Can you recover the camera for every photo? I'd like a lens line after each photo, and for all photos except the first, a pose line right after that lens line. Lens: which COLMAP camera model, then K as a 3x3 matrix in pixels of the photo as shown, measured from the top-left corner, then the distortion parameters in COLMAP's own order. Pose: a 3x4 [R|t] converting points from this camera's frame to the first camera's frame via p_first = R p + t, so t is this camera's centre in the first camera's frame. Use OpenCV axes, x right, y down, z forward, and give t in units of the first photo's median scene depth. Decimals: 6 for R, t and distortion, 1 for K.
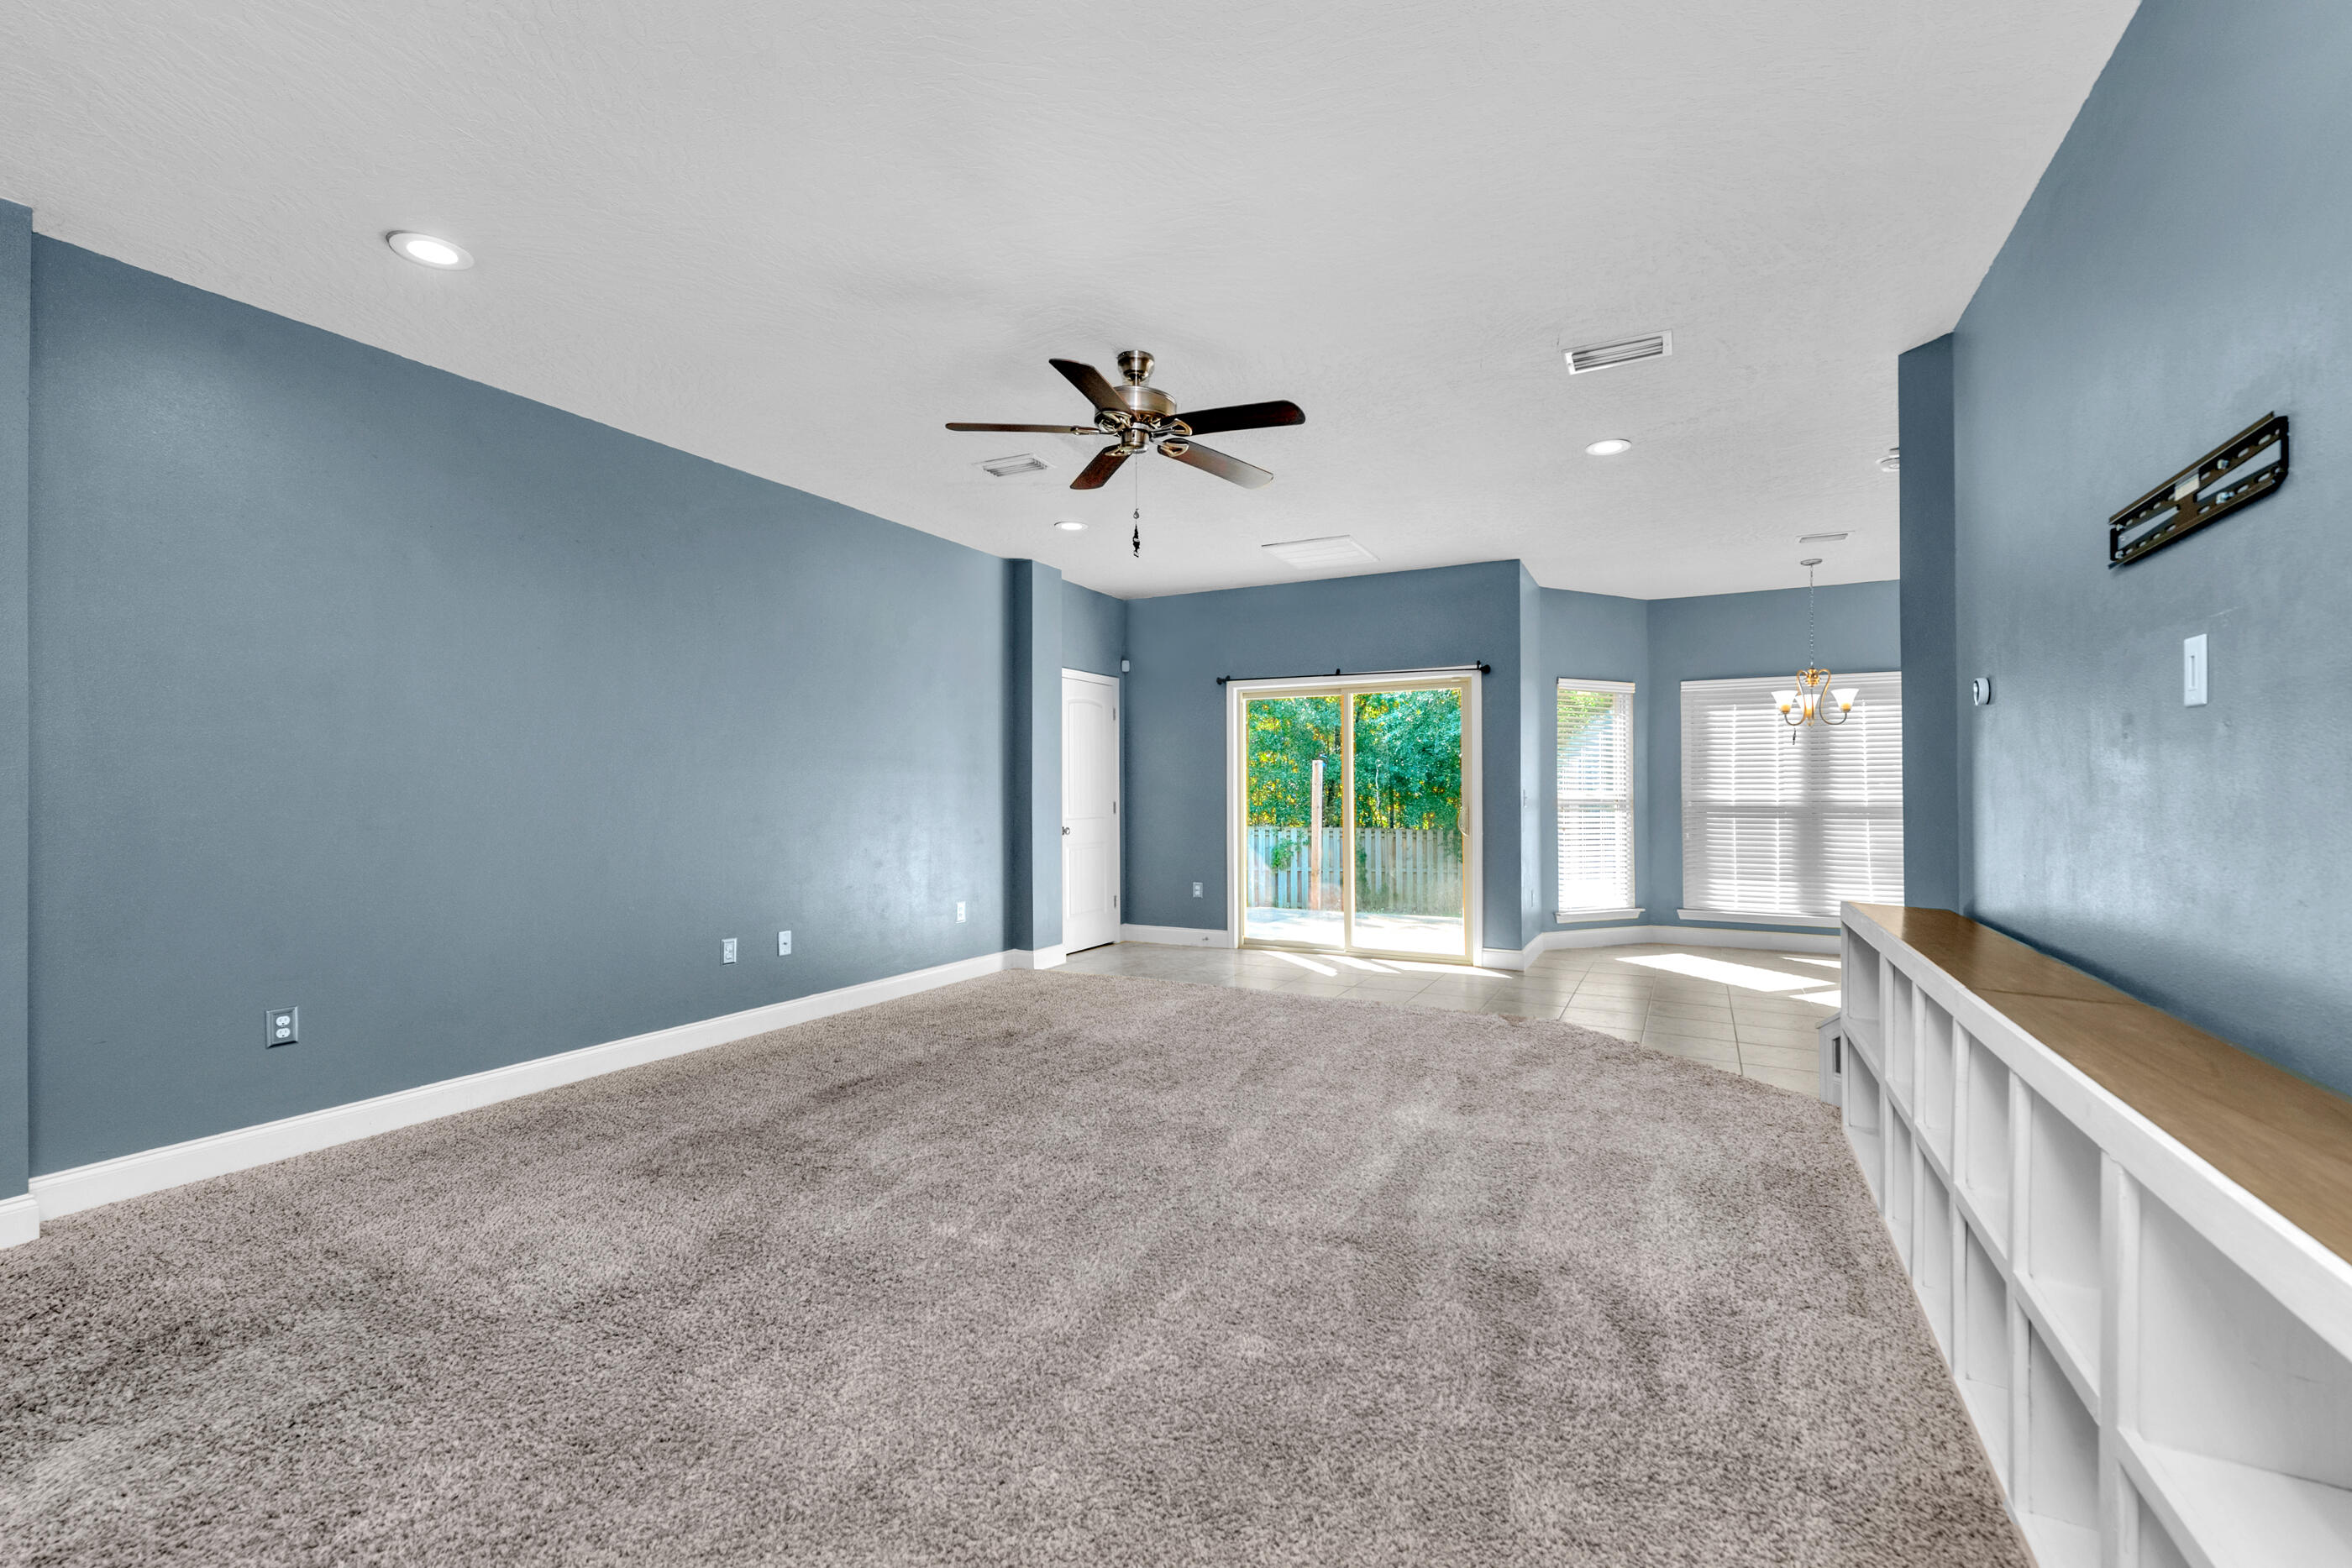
lens RADIAL K [[957.6, 0, 1181.2], [0, 957.6, 780.9], [0, 0, 1]] dist [-0.009962, -0.001540]
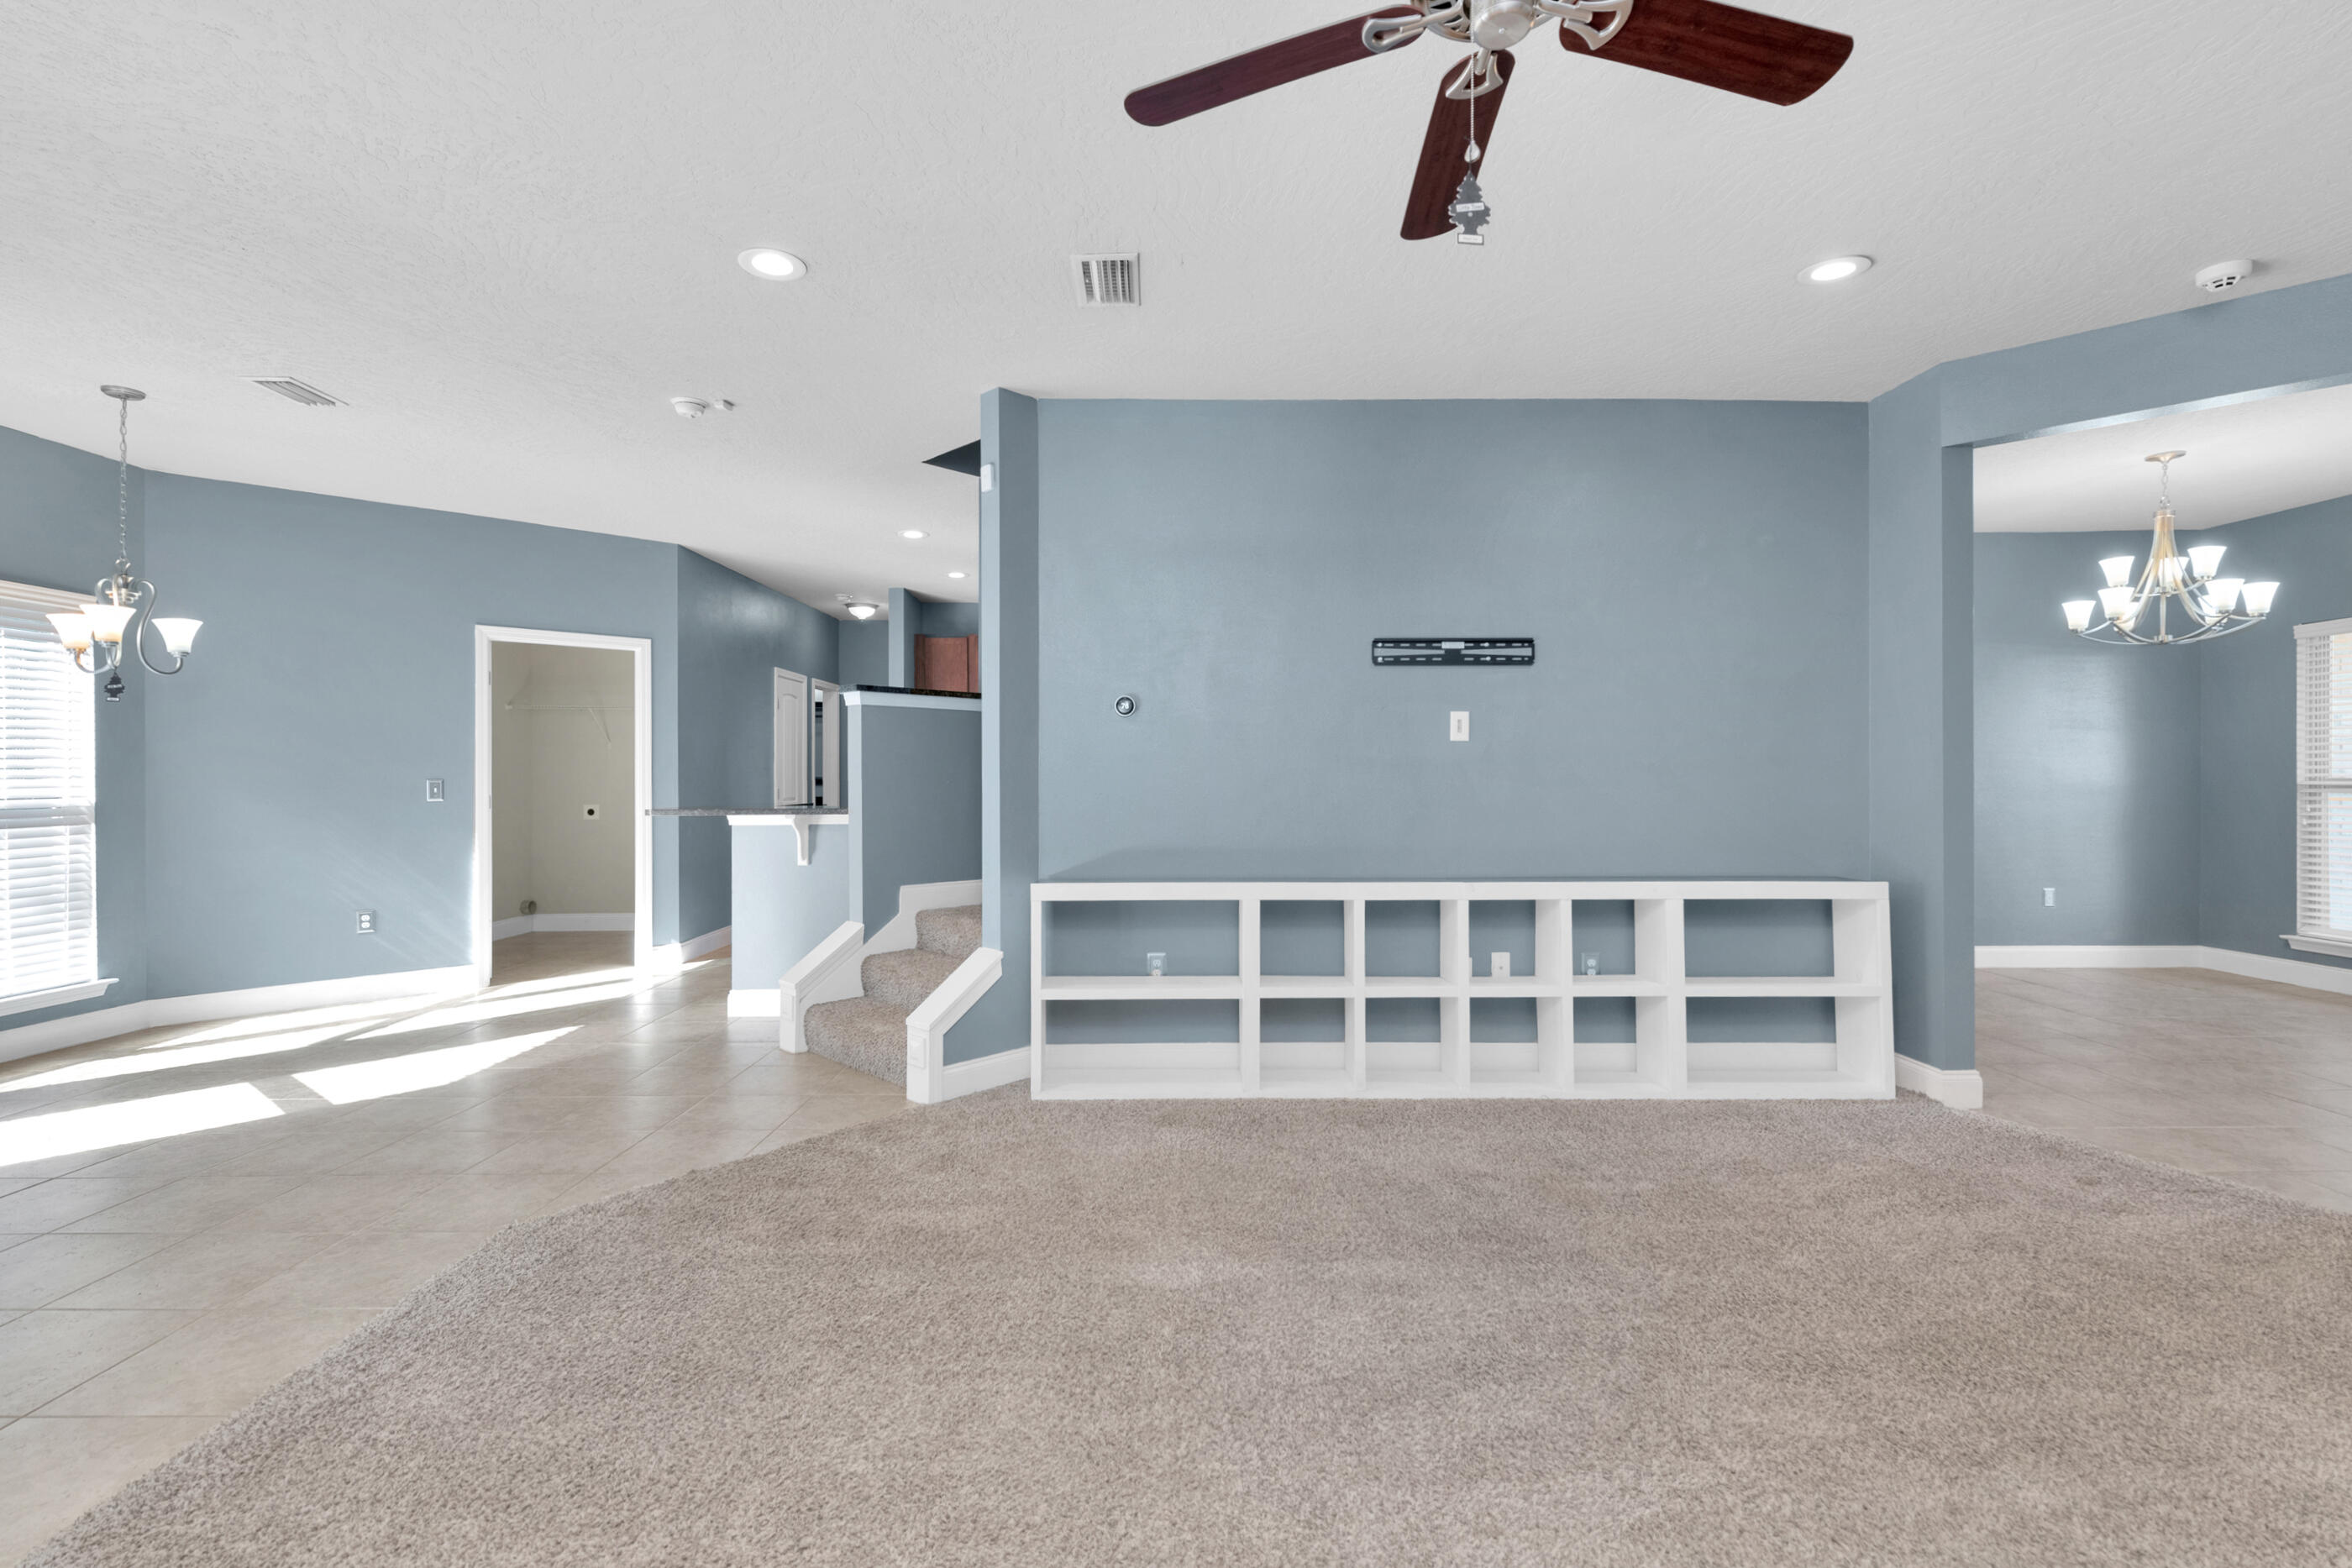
lens RADIAL K [[1059.6, 0, 1176.8], [0, 1059.6, 769.7], [0, 0, 1]] dist [-0.001017, -0.003026]
pose [[-0.471643, 0.010952, 0.881721, -0.836317], [-0.008363, 0.999822, -0.016893, 0.034733], [-0.881750, -0.015342, -0.471468, 2.728940]]
